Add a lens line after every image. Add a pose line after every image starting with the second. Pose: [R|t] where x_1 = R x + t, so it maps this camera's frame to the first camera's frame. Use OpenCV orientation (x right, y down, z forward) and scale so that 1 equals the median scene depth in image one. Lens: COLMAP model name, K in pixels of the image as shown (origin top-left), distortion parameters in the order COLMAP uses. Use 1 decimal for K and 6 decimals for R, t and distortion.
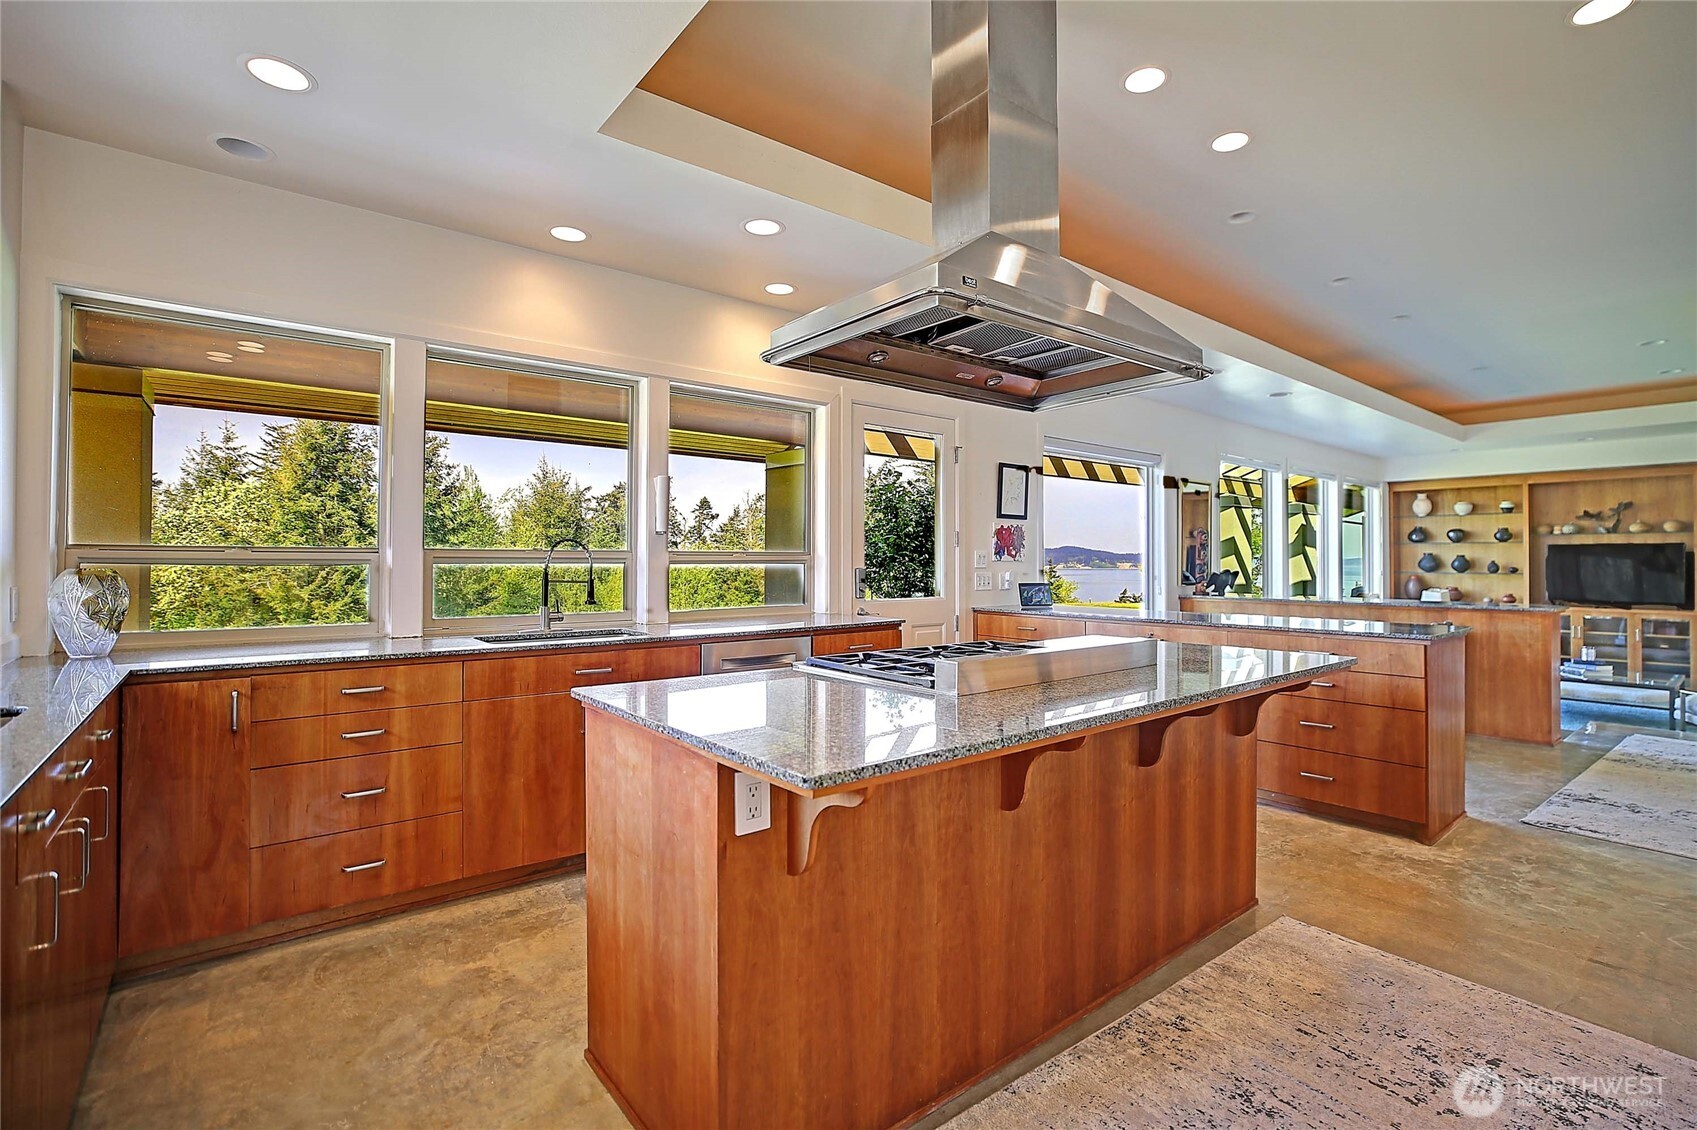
lens RADIAL K [[777.7, 0, 847.7], [0, 777.7, 557.7], [0, 0, 1]] dist [-0.020011, 0.000182]
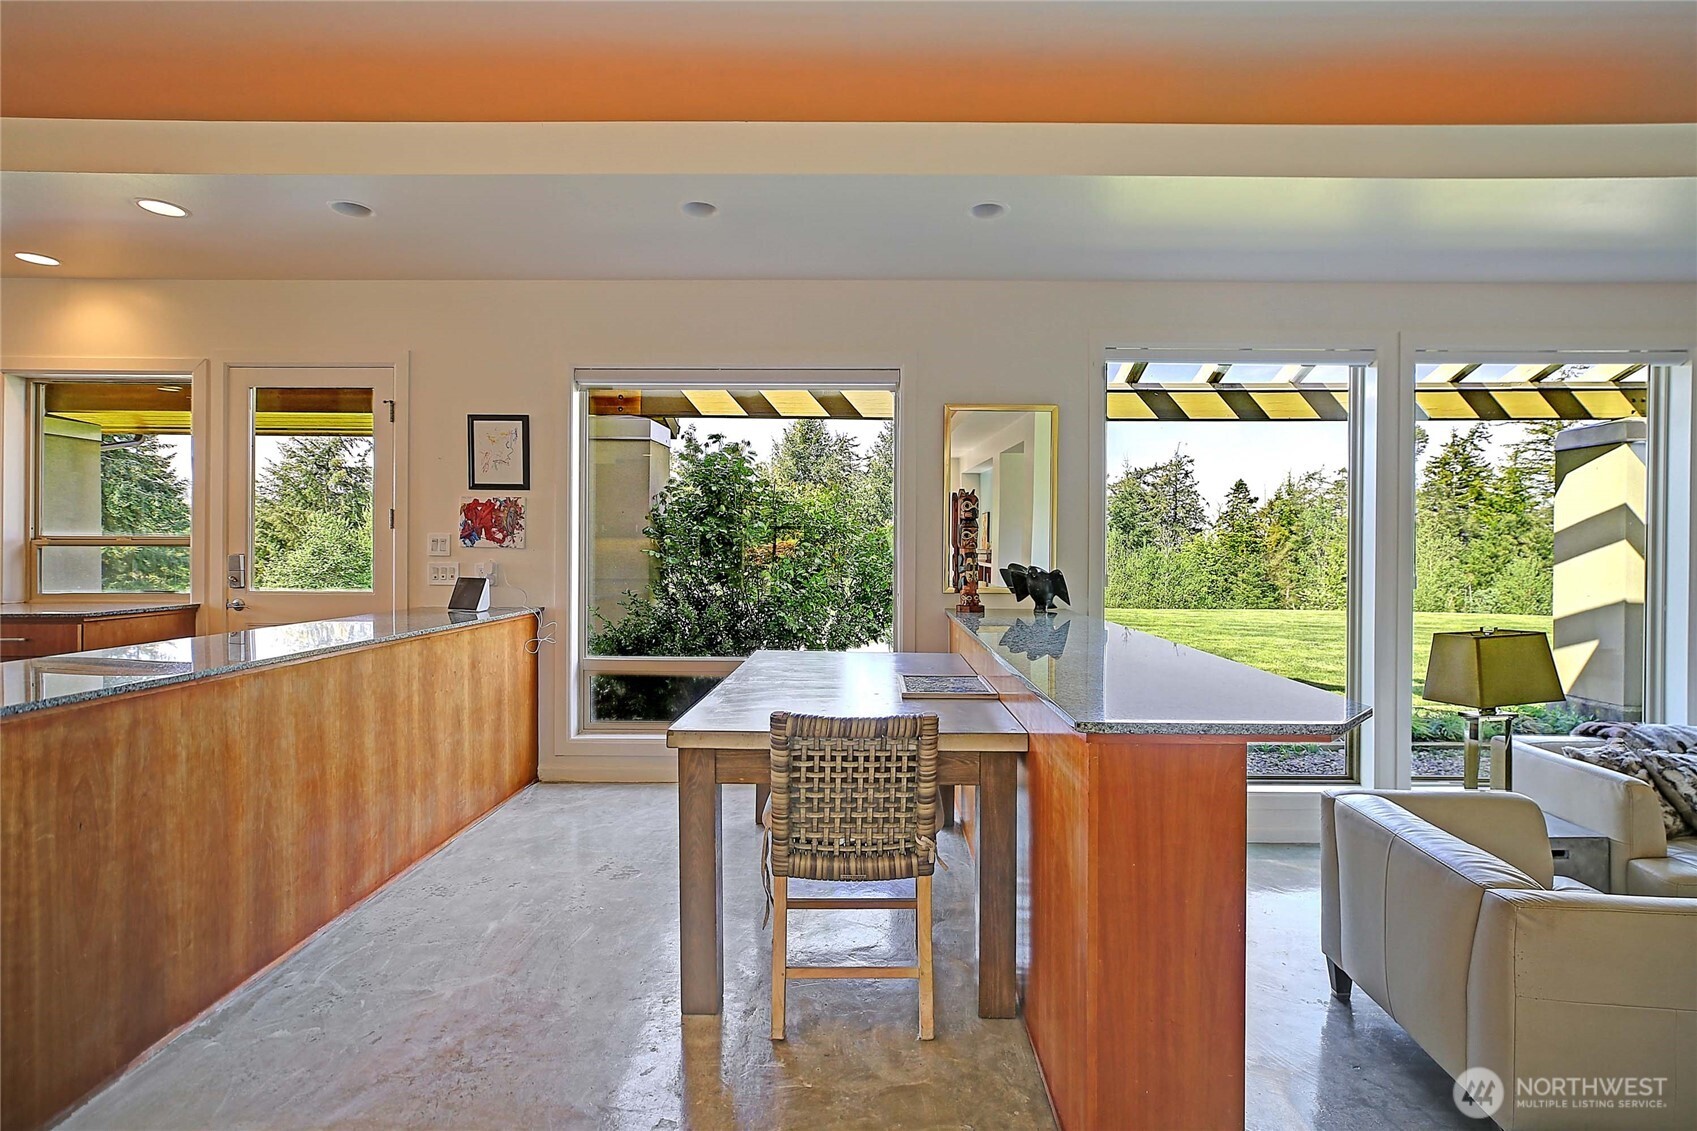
lens RADIAL K [[777.7, 0, 837.4], [0, 777.7, 554.1], [0, 0, 1]] dist [-0.020011, 0.000182]
pose [[0.759686, 0.012834, -0.650164, 1.214371], [-0.006260, 0.999903, 0.012424, -0.000353], [0.650261, -0.005368, 0.759692, 0.853080]]
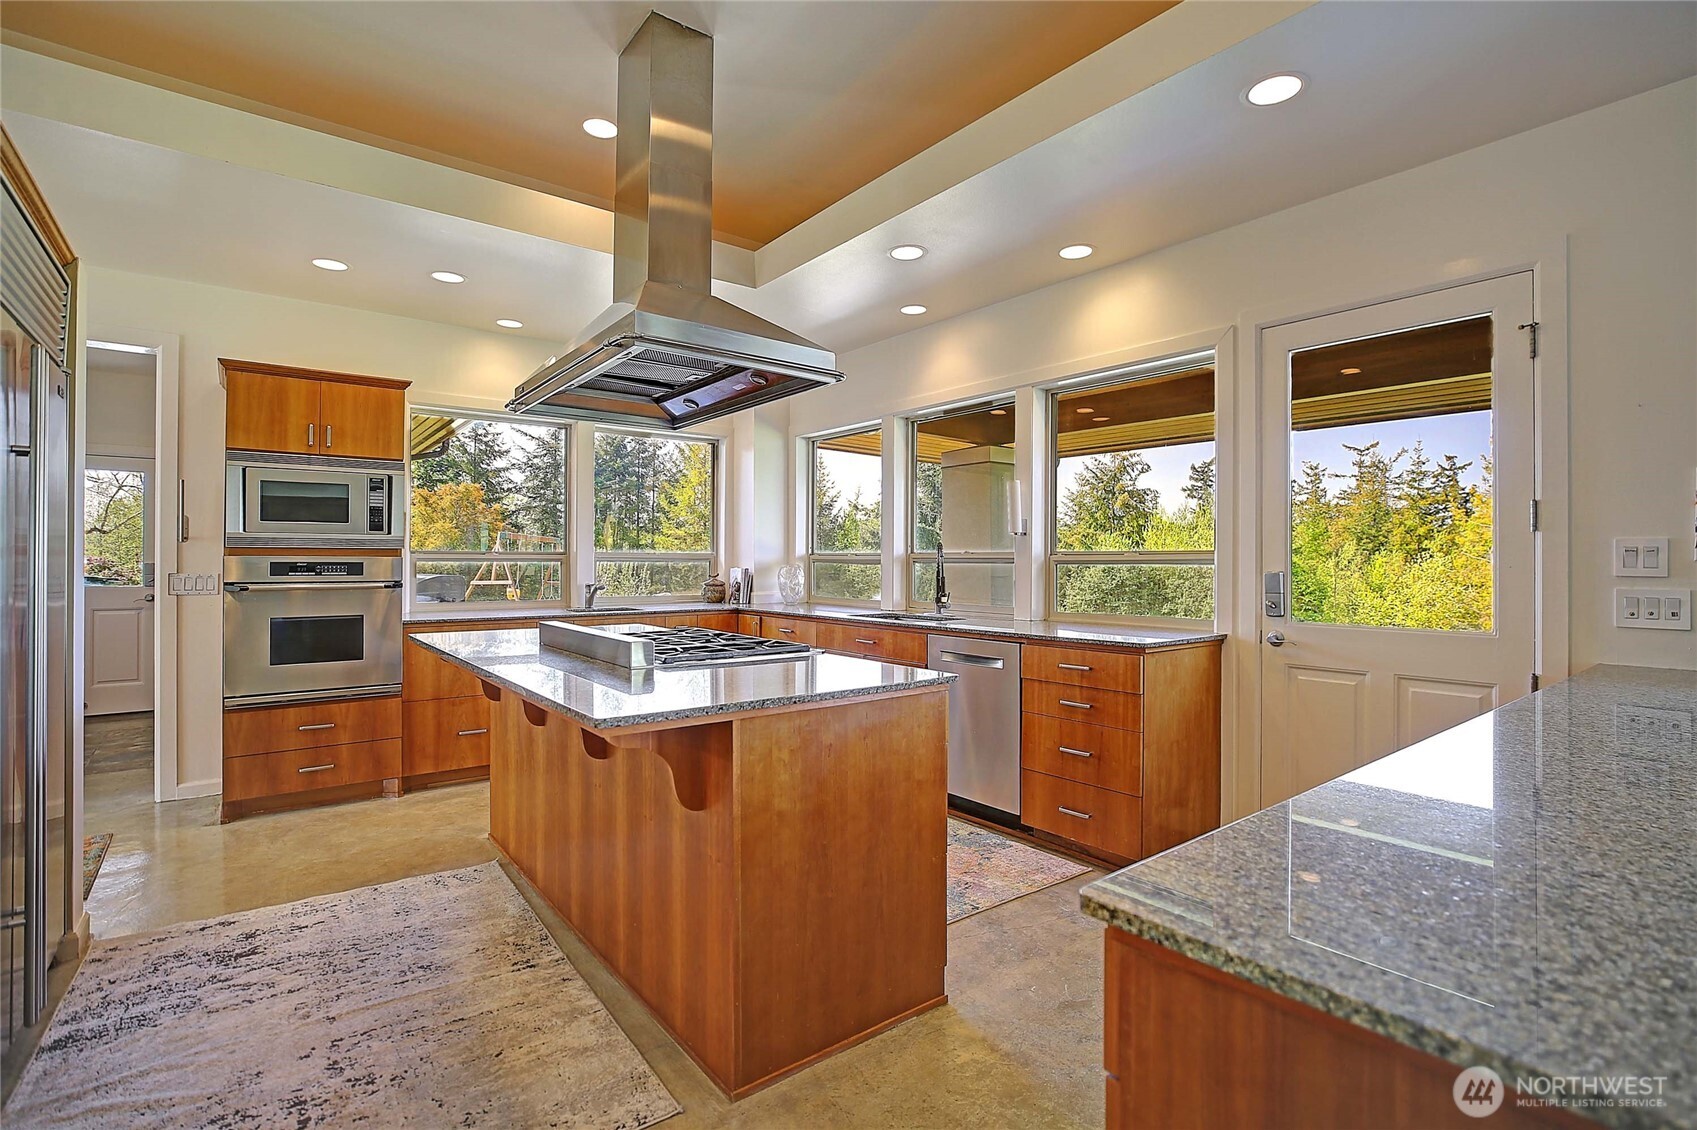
lens RADIAL K [[777.7, 0, 851.4], [0, 777.7, 561.5], [0, 0, 1]] dist [-0.020011, 0.000182]
pose [[-0.023571, 0.000589, -0.999722, 0.722331], [0.003716, 0.999993, 0.000501, 0.004900], [0.999715, -0.003703, -0.023573, 0.697683]]
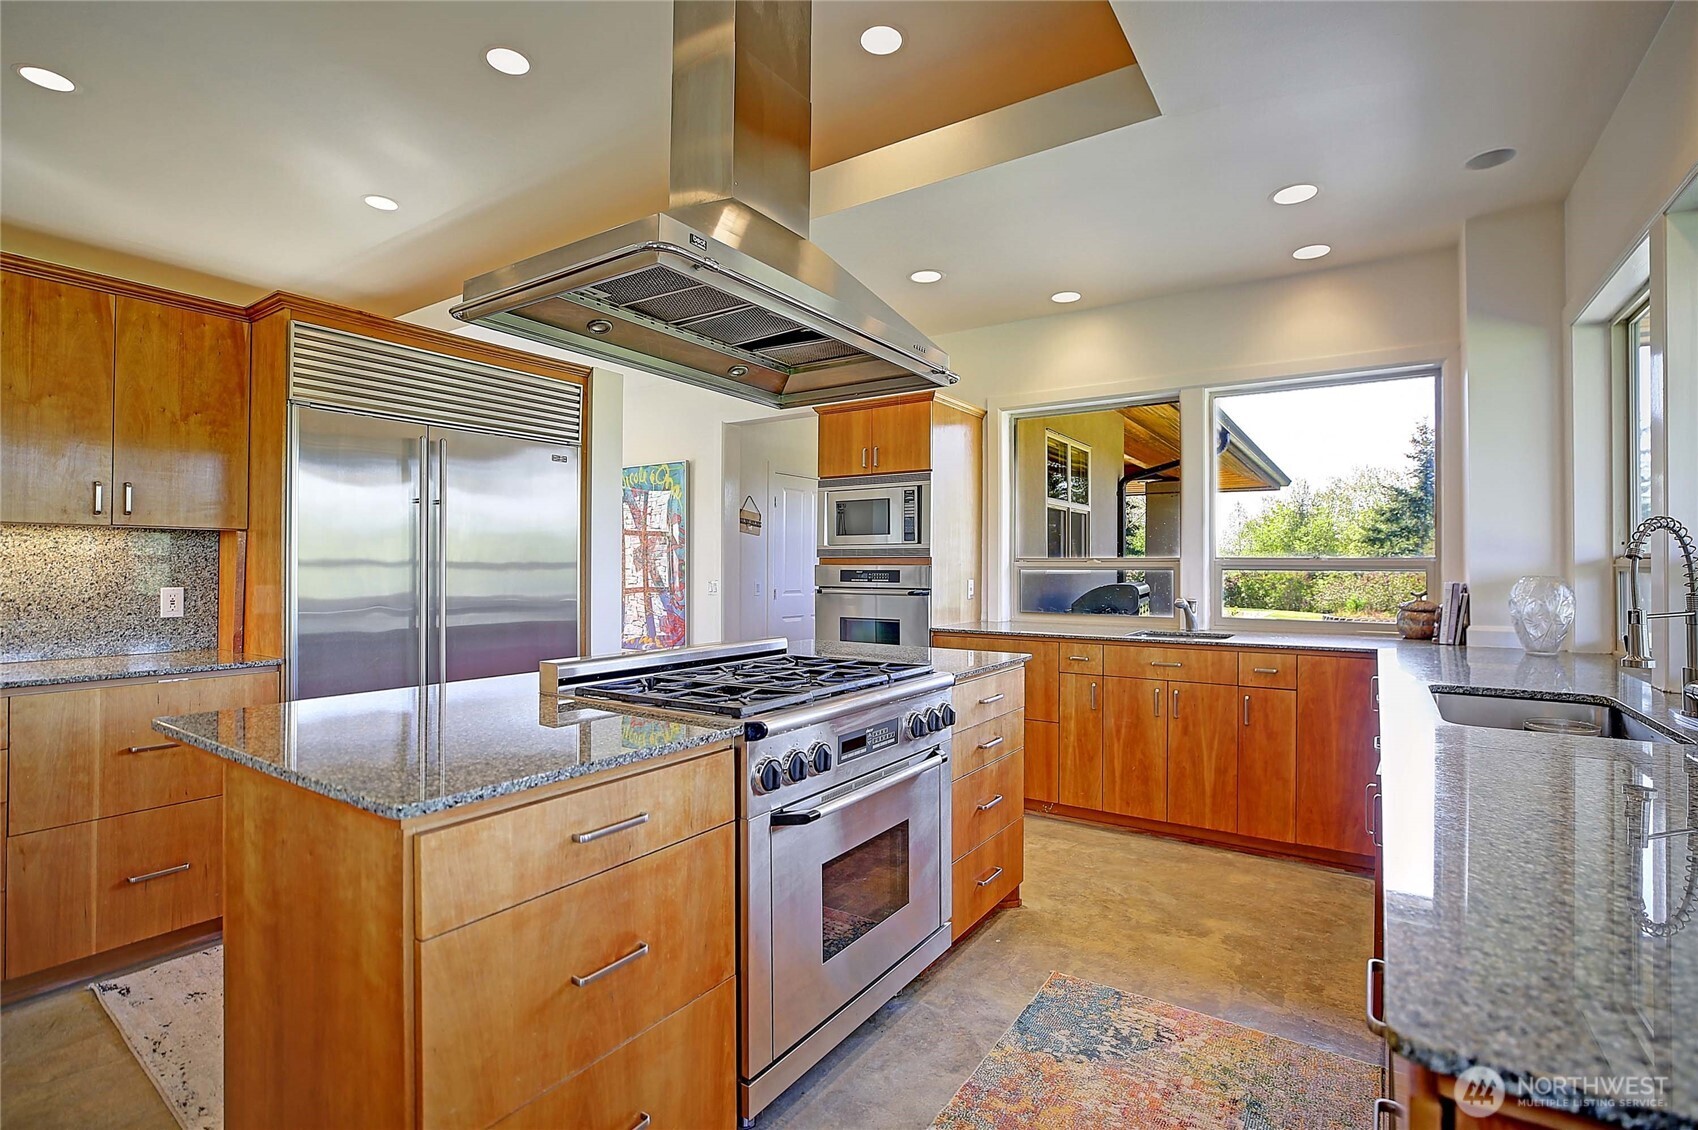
lens RADIAL K [[778.2, 0, 855.8], [0, 778.2, 562.3], [0, 0, 1]] dist [-0.020011, 0.000182]
pose [[-0.954046, -0.003198, -0.299644, 0.177315], [0.000427, 0.999928, -0.012029, 0.005957], [0.299661, -0.011604, -0.953975, 1.014533]]
